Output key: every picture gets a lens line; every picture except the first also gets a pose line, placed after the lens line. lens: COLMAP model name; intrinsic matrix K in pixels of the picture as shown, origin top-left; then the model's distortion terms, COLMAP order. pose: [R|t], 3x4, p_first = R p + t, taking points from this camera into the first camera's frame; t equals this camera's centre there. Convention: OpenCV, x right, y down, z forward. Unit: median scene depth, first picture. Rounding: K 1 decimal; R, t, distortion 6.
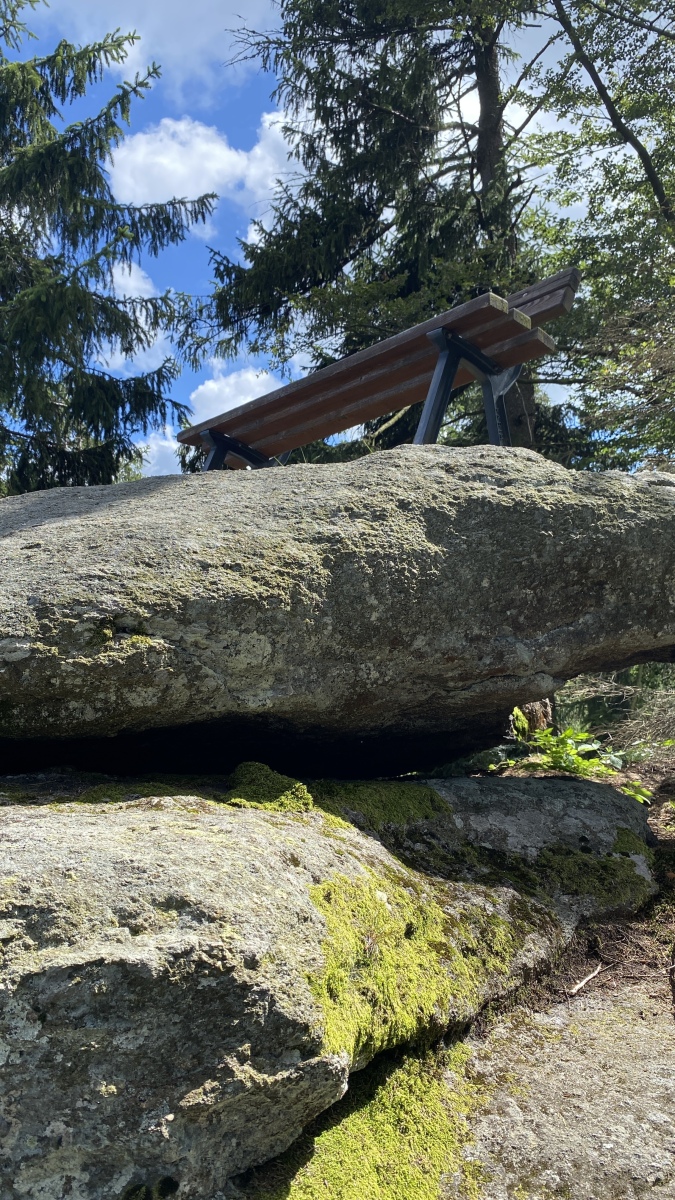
lens RADIAL K [[914.2, 0, 337.5], [0, 914.2, 600.0], [0, 0, 1]] dist [0.171027, -0.344465]
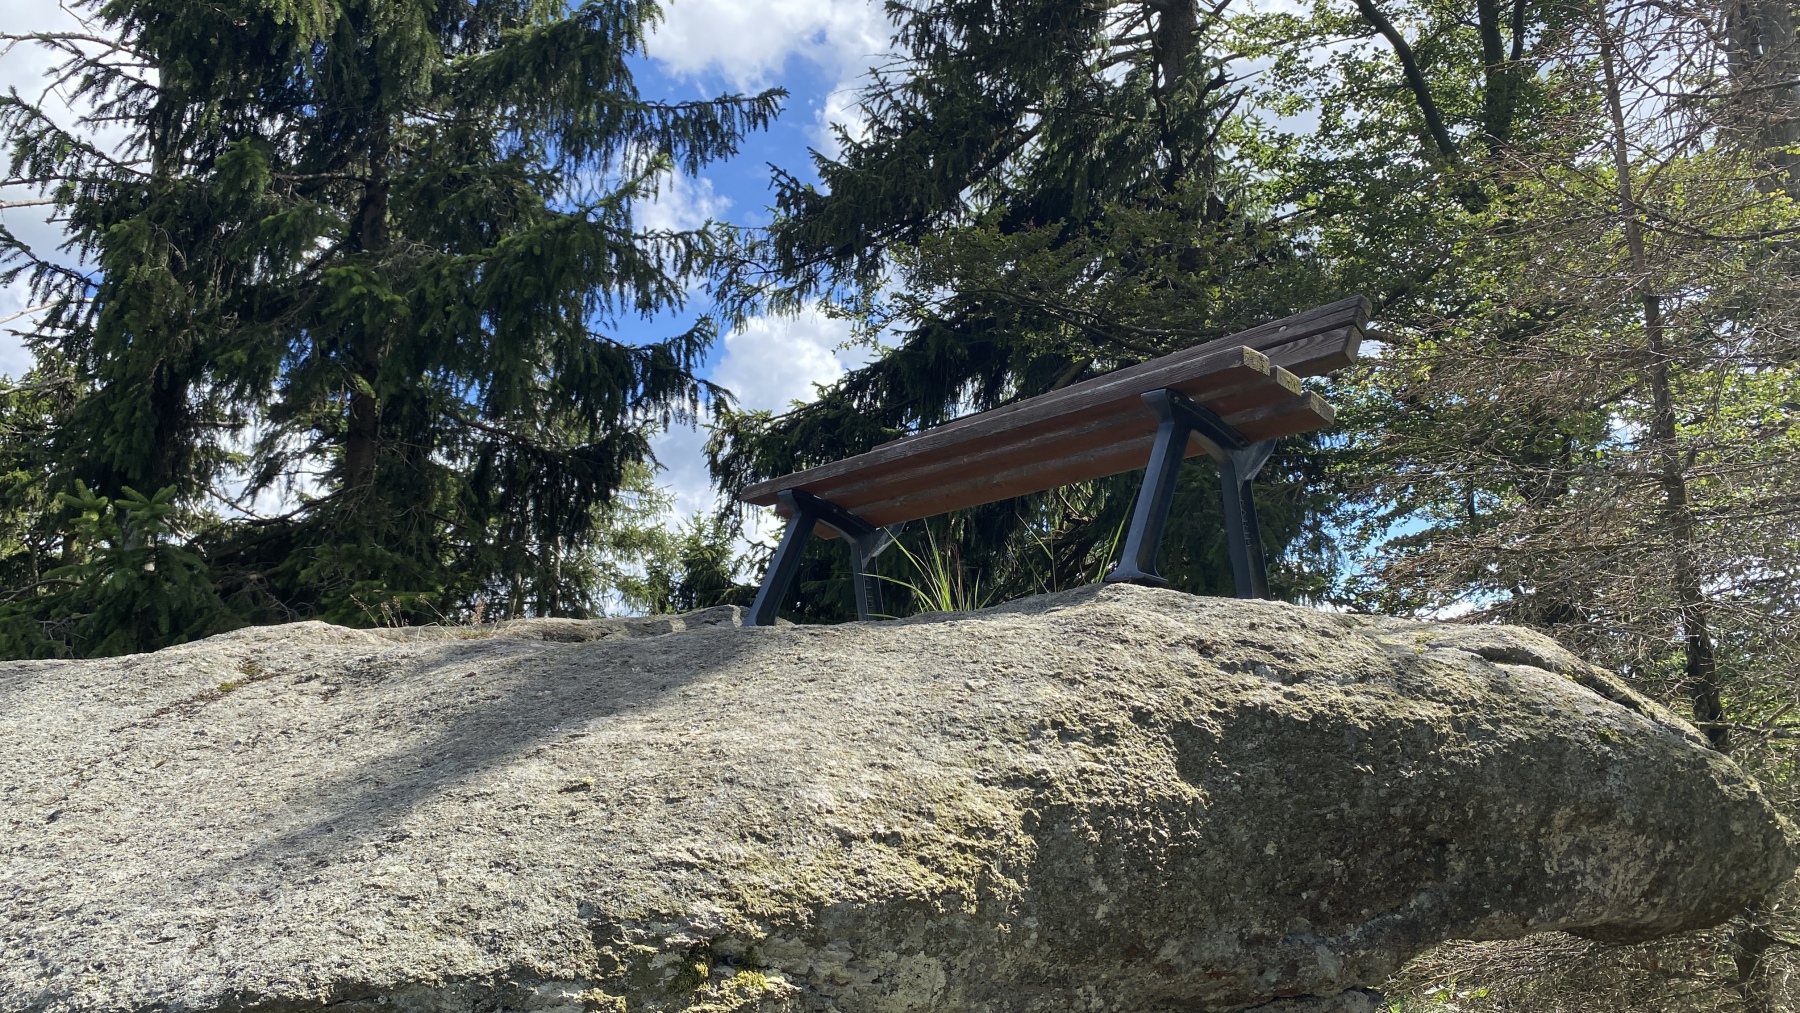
lens RADIAL K [[1373.7, 0, 900.0], [0, 1373.7, 506.5], [0, 0, 1]] dist [0.204815, -0.622586]
pose [[0.999148, 0.037084, -0.018090, -0.074354], [-0.038748, 0.993979, -0.102493, -0.127260], [0.014181, 0.103107, 0.994569, 0.016986]]
